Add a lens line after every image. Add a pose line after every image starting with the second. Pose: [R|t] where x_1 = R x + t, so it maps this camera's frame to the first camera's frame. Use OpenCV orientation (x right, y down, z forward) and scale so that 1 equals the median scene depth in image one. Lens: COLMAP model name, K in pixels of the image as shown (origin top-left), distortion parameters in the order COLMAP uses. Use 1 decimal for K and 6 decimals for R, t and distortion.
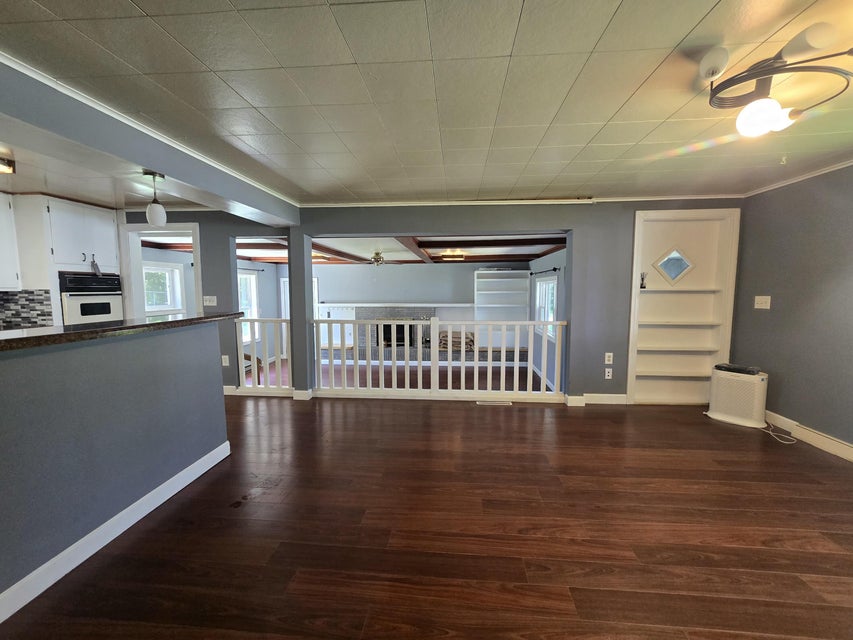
lens RADIAL K [[350.3, 0, 427.8], [0, 350.3, 319.4], [0, 0, 1]] dist [-0.003121, 0.000118]
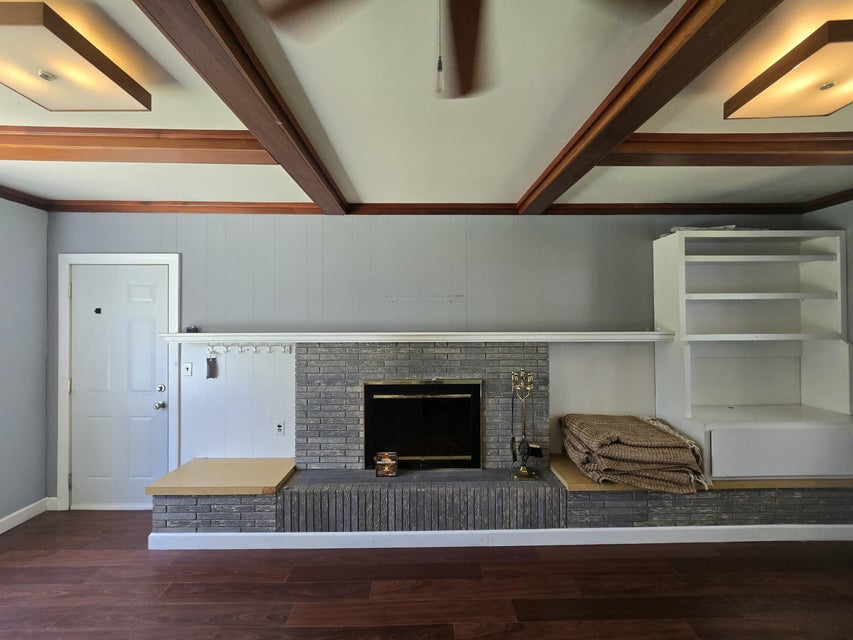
lens RADIAL K [[386.1, 0, 419.7], [0, 386.1, 305.4], [0, 0, 1]] dist [0.000013, -0.000810]
pose [[0.995703, 0.000141, 0.092606, -0.277250], [0.008894, 0.995230, -0.097146, -0.076079], [-0.092178, 0.097552, 0.990952, 1.379041]]
